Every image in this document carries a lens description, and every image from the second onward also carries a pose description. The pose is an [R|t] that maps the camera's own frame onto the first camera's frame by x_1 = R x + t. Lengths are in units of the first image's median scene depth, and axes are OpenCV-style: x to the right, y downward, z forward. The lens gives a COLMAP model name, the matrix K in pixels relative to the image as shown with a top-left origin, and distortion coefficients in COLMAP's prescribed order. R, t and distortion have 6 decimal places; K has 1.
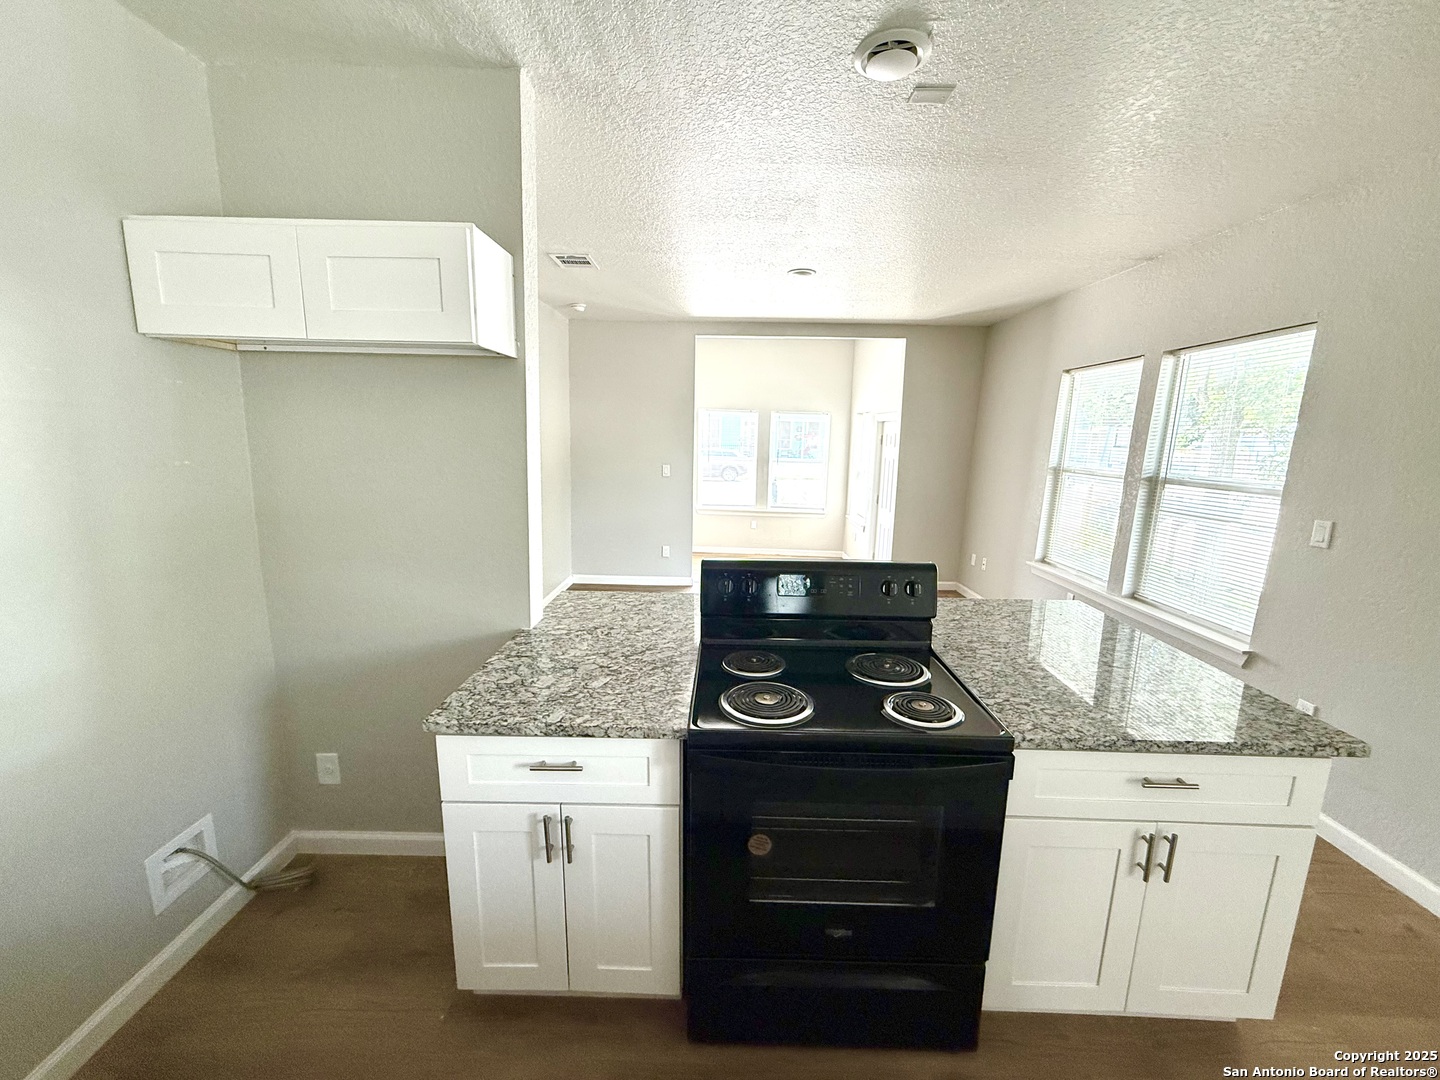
lens RADIAL K [[573.4, 0, 715.9], [0, 573.4, 538.8], [0, 0, 1]] dist [0.000258, 0.000109]
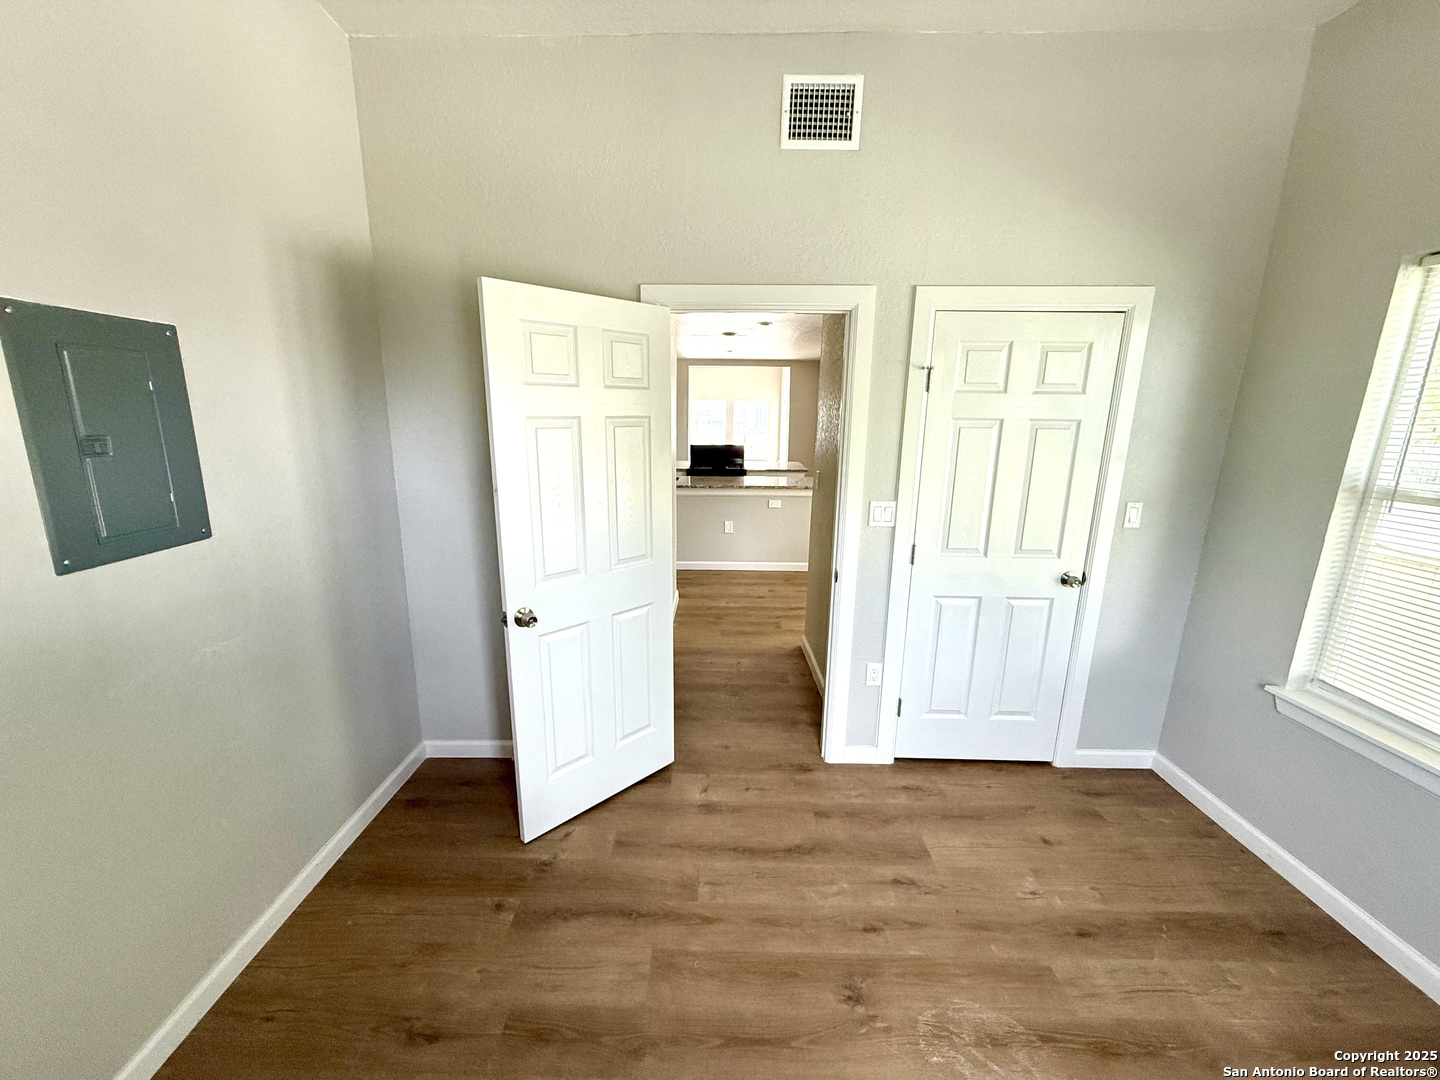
lens RADIAL K [[573.4, 0, 715.9], [0, 573.4, 538.8], [0, 0, 1]] dist [0.000258, 0.000109]
pose [[0.999908, -0.012673, 0.004761, 0.100170], [0.012496, 0.999291, 0.035514, 0.444272], [-0.005208, -0.035451, 0.999358, -2.506287]]
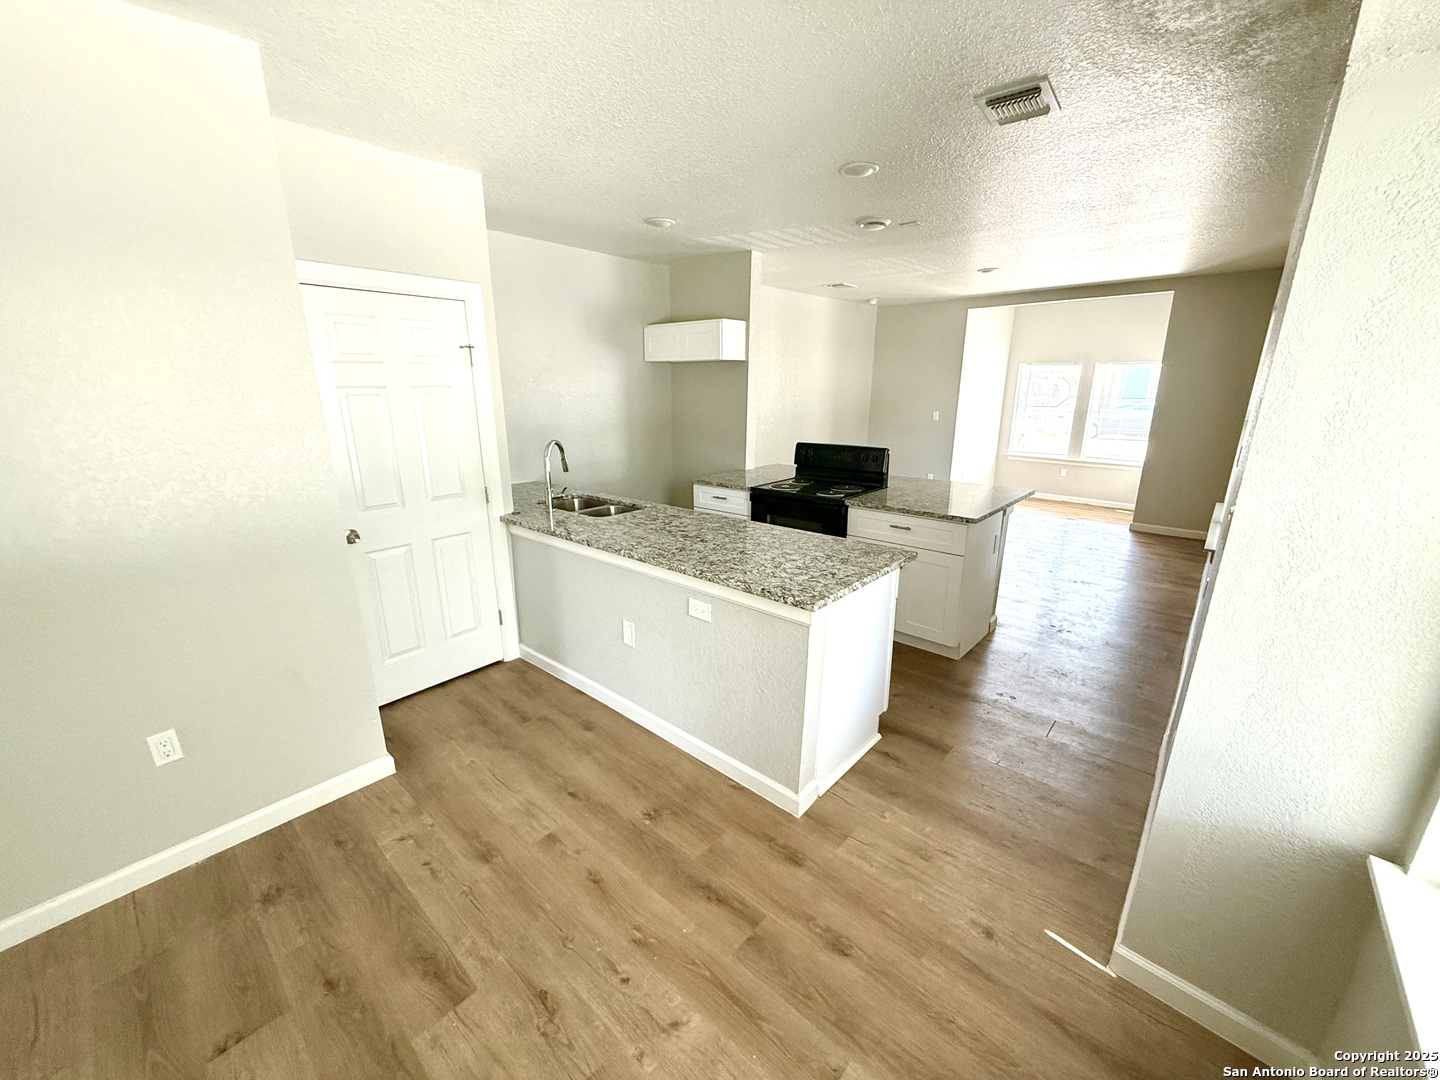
lens RADIAL K [[573.4, 0, 715.9], [0, 573.4, 538.8], [0, 0, 1]] dist [0.000258, 0.000109]
pose [[0.755035, 0.148276, -0.638699, 0.991603], [-0.100677, 0.988761, 0.110529, 0.155618], [0.647910, -0.019152, 0.761476, -0.802546]]
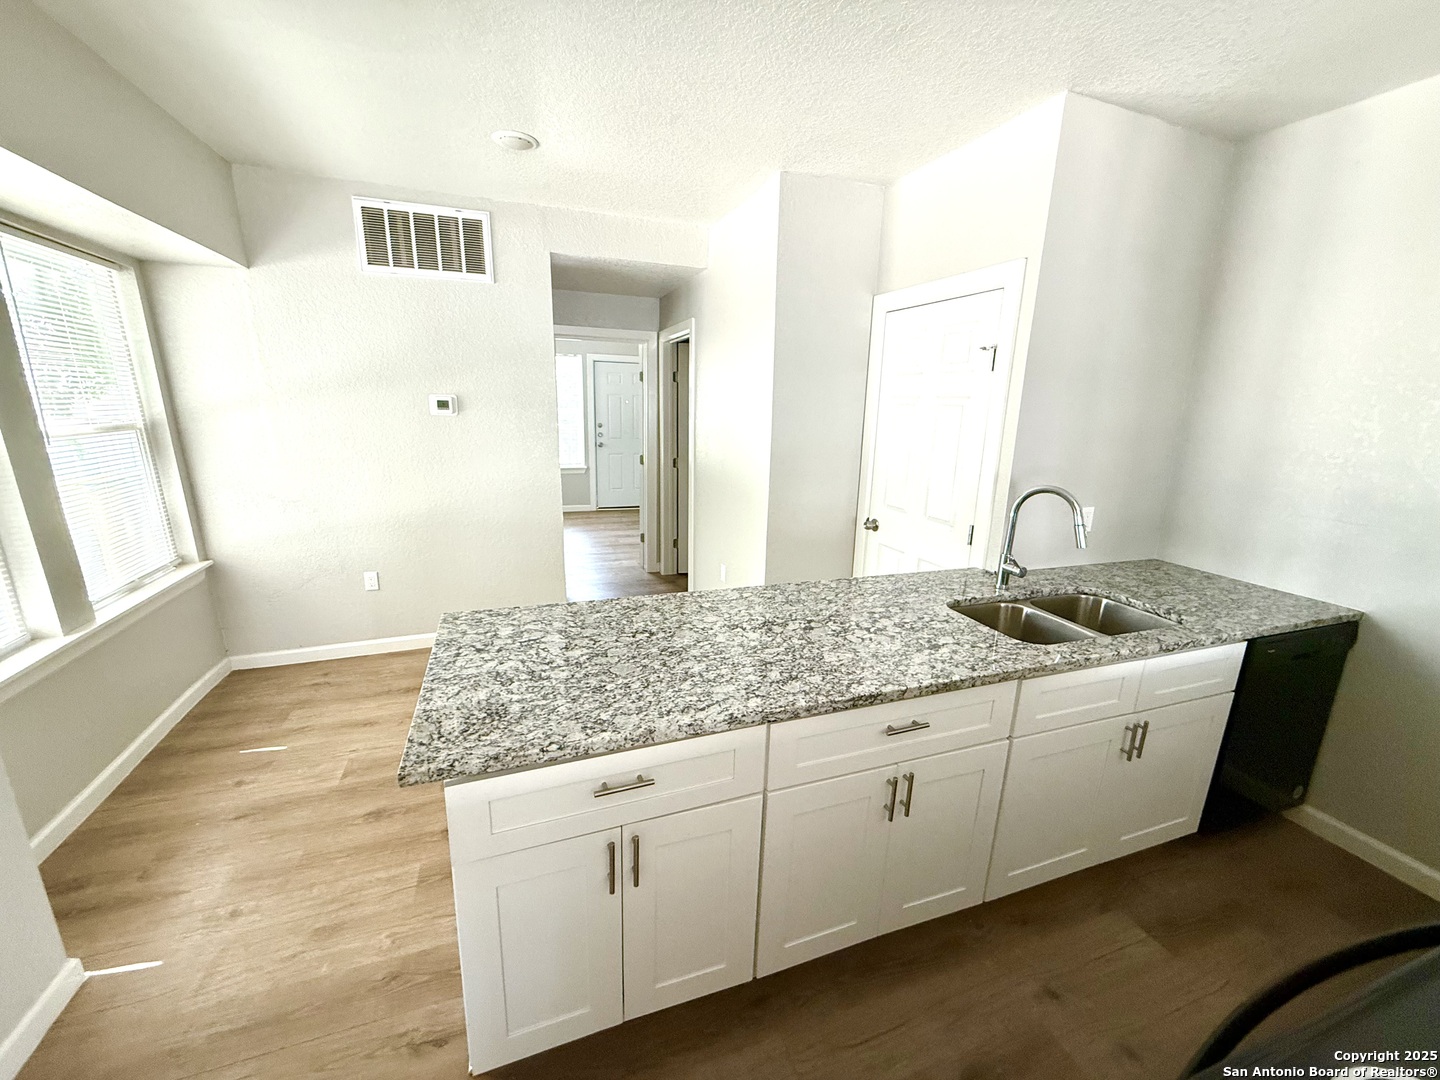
lens RADIAL K [[573.4, 0, 715.9], [0, 573.4, 538.8], [0, 0, 1]] dist [0.000258, 0.000109]
pose [[-0.933917, 0.042129, -0.354998, 0.536093], [-0.106977, 0.914592, 0.389971, -0.091779], [0.341108, 0.402177, -0.849647, 0.582182]]
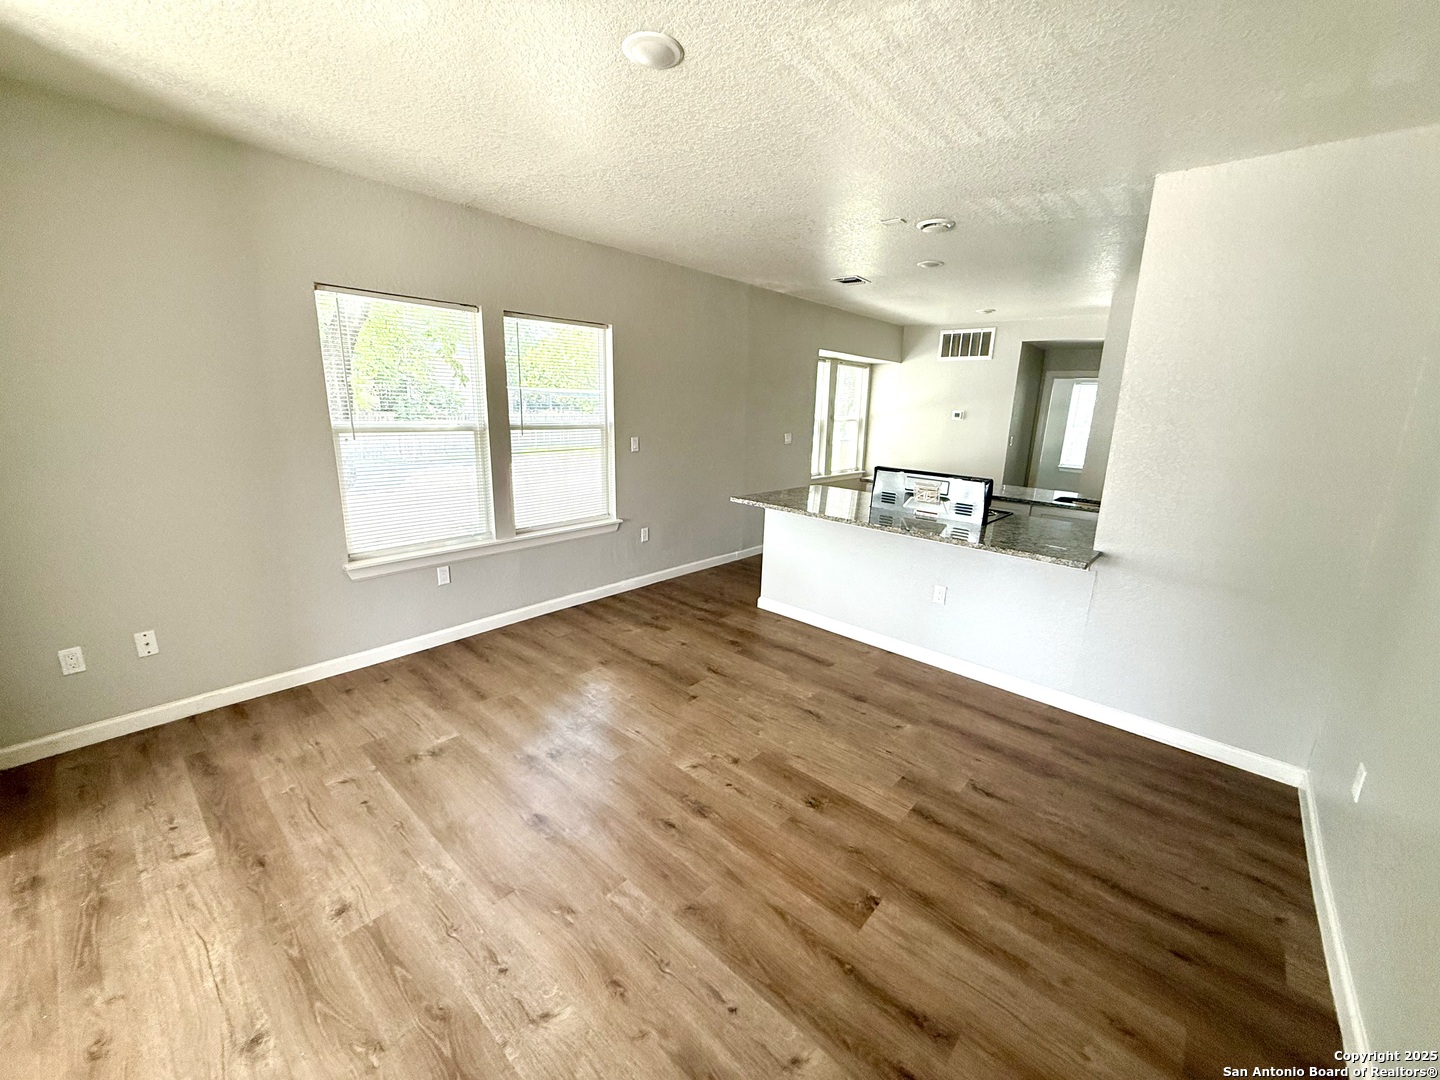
lens RADIAL K [[572.7, 0, 716.8], [0, 572.7, 537.7], [0, 0, 1]] dist [-0.000228, 0.000025]
pose [[-0.758538, -0.194808, 0.621828, -0.407626], [0.070377, 0.924194, 0.375384, -0.411212], [-0.647817, 0.328505, -0.687326, 2.206786]]
